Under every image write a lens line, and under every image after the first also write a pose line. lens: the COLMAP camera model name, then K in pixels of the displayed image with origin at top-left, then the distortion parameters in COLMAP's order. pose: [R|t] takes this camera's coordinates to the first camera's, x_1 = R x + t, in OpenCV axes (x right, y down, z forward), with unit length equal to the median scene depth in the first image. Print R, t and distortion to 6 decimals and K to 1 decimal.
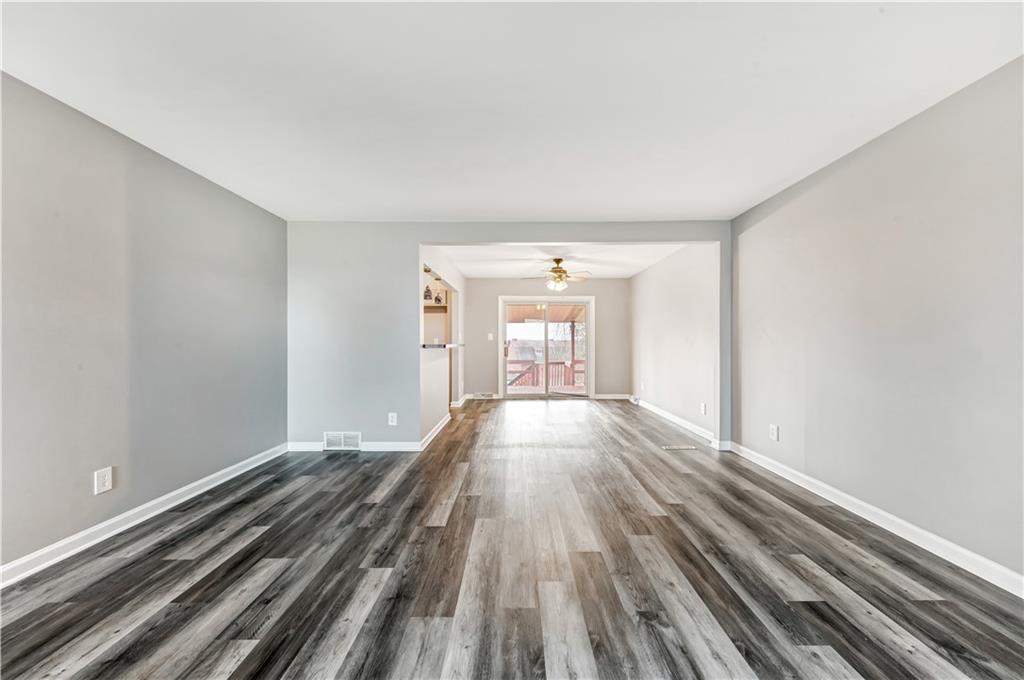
lens RADIAL K [[362.8, 0, 506.1], [0, 362.8, 338.5], [0, 0, 1]] dist [0.002977, -0.001921]
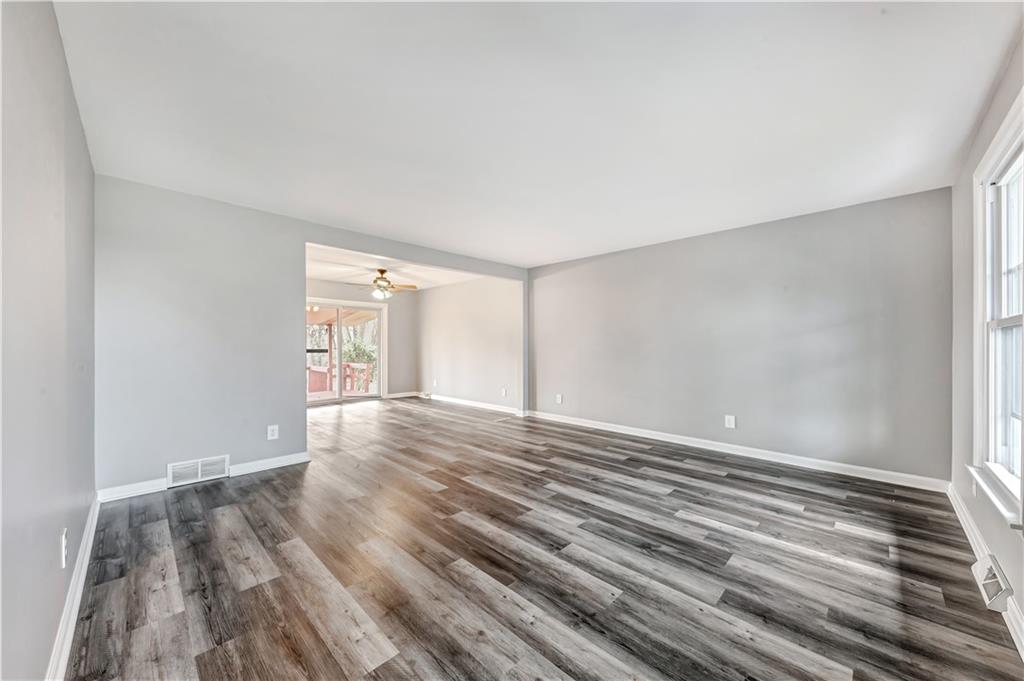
lens RADIAL K [[362.8, 0, 506.1], [0, 362.8, 339.0], [0, 0, 1]] dist [0.002977, -0.001921]
pose [[0.713185, 0.014750, 0.700820, -0.658185], [-0.009299, 0.999890, -0.011581, -0.005828], [-0.700914, 0.001743, 0.713244, -0.058803]]
